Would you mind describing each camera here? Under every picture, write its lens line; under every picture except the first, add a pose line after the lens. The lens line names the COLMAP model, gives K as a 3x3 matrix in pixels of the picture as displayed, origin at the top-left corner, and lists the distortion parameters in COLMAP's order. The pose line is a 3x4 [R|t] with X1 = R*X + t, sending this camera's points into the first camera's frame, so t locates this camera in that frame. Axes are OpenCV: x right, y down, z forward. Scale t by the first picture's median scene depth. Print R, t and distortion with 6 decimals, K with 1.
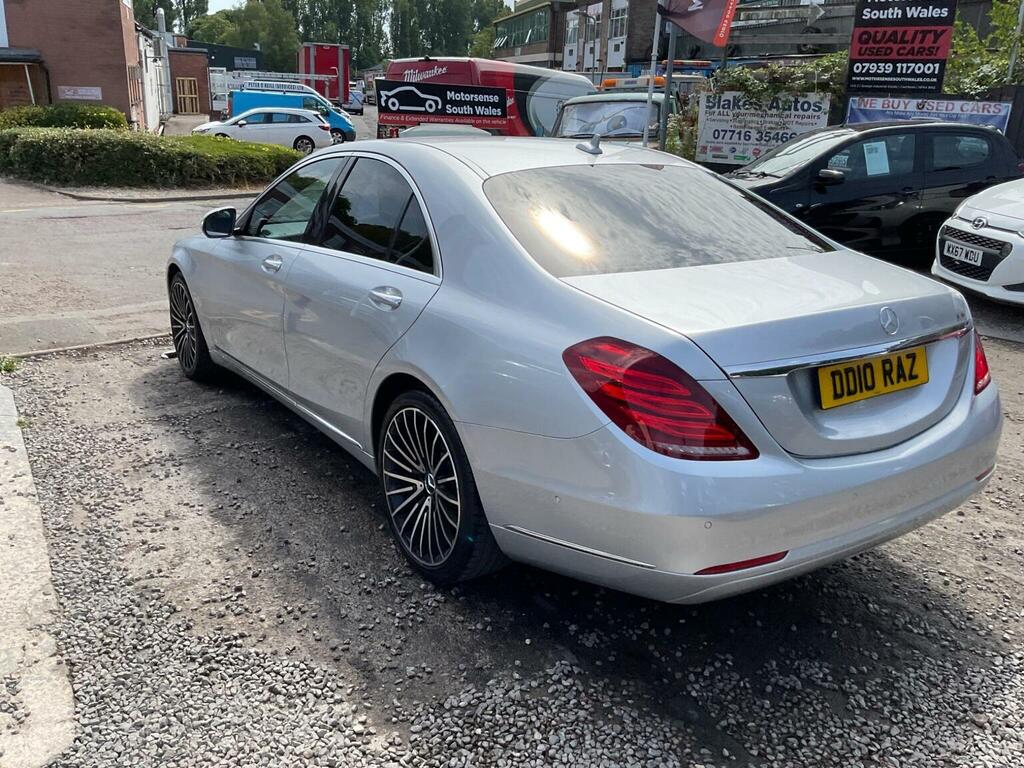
lens RADIAL K [[840.3, 0, 512.4], [0, 840.3, 390.1], [0, 0, 1]] dist [0.062270, -0.120345]
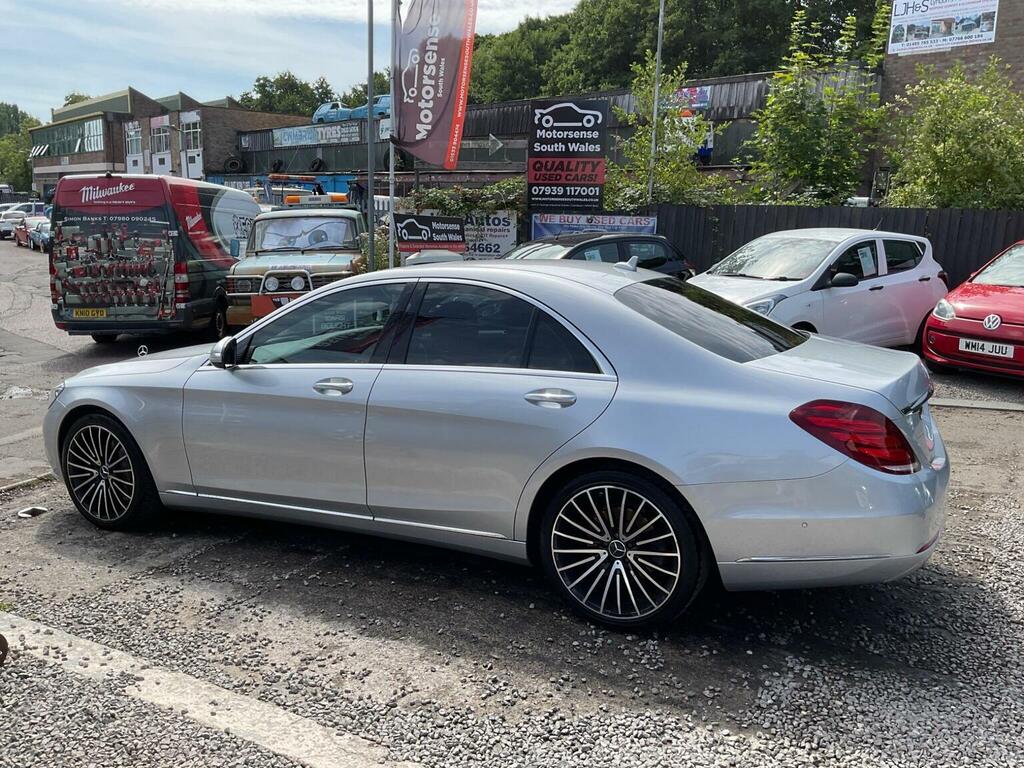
lens RADIAL K [[842.2, 0, 513.1], [0, 842.2, 384.9], [0, 0, 1]] dist [0.071212, -0.142396]
pose [[0.877689, -0.102236, 0.468198, -0.622417], [0.160174, 0.983376, -0.085535, -0.030201], [-0.451670, 0.150066, 0.879474, -0.006583]]
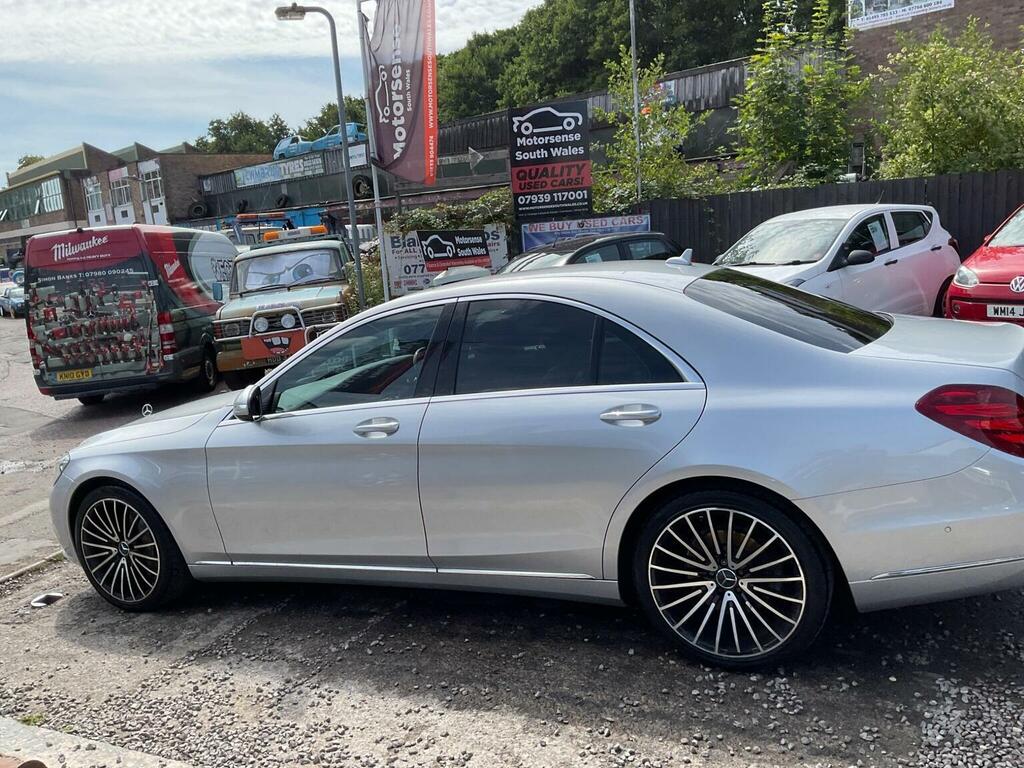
lens RADIAL K [[842.2, 0, 513.1], [0, 842.2, 384.9], [0, 0, 1]] dist [0.071212, -0.142396]
pose [[0.852805, -0.187668, 0.487345, -0.648365], [0.266820, 0.958781, -0.097699, -0.070618], [-0.448922, 0.213352, 0.867727, 0.131918]]
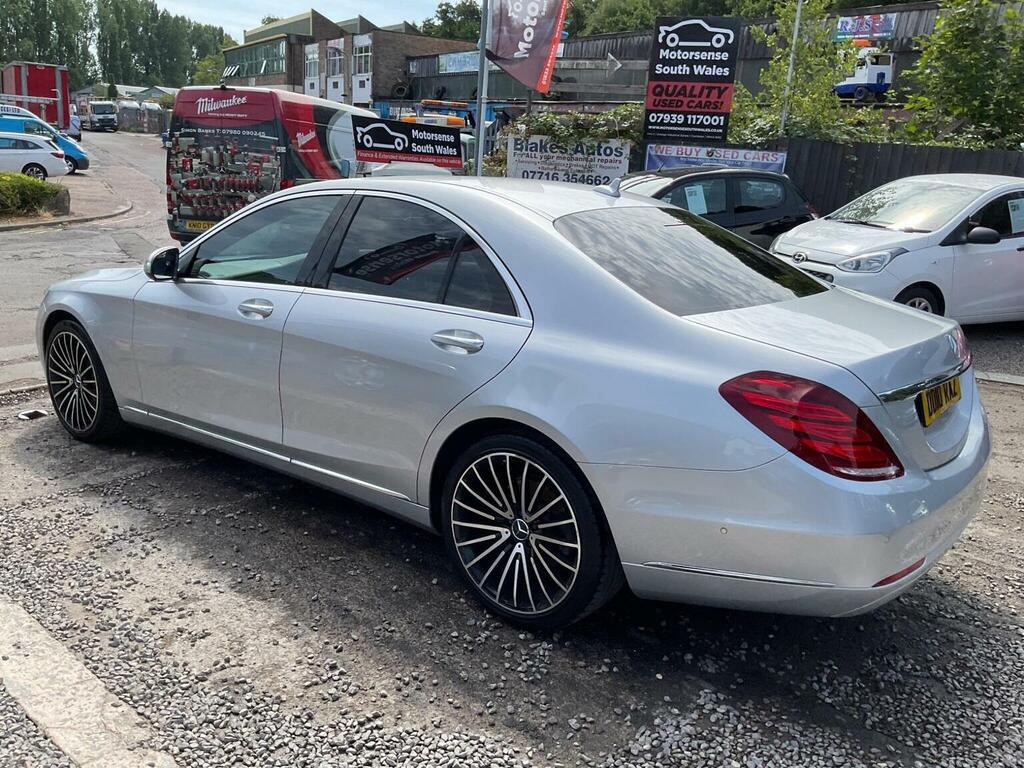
lens RADIAL K [[841.7, 0, 510.6], [0, 841.7, 390.8], [0, 0, 1]] dist [0.062595, -0.119199]
pose [[0.955278, -0.051731, 0.291150, -0.317881], [0.062839, 0.997605, -0.028922, -0.018180], [-0.288956, 0.045924, 0.956240, 0.049475]]
